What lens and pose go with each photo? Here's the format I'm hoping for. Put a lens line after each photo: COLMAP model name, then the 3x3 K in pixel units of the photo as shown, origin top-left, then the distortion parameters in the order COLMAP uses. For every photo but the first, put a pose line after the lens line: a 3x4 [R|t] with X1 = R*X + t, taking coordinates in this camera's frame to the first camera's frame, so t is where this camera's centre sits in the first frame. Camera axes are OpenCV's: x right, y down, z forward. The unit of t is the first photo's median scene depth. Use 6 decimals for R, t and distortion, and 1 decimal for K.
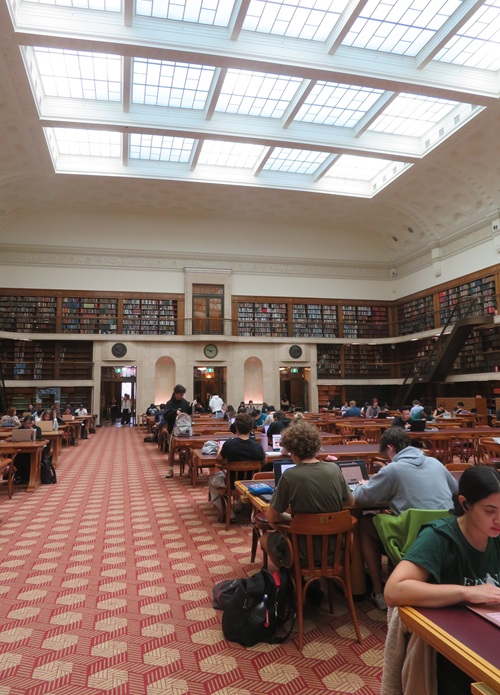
lens RADIAL K [[538.4, 0, 250.0], [0, 538.4, 347.5], [0, 0, 1]] dist [0.000182, 0.000011]
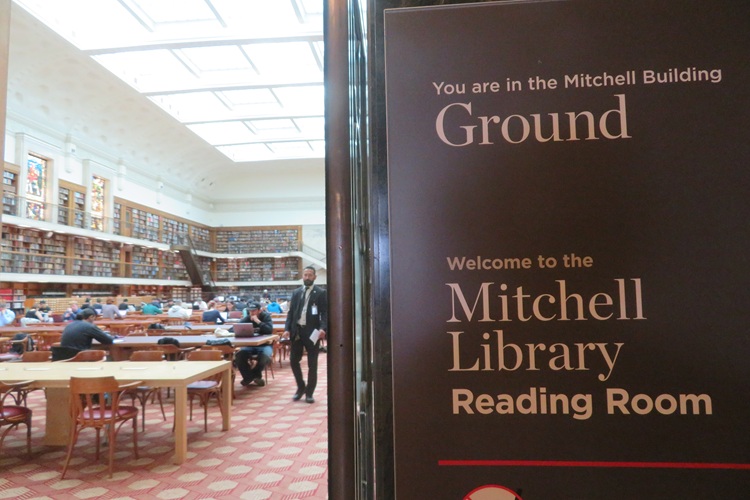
lens RADIAL K [[529.1, 0, 375.0], [0, 529.1, 250.0], [0, 0, 1]] dist [-0.011182, 0.003601]
pose [[-0.952655, 0.051975, 0.299578, -0.297241], [0.002397, 0.986535, -0.163534, 0.105248], [-0.304044, -0.155074, -0.939952, 1.107231]]
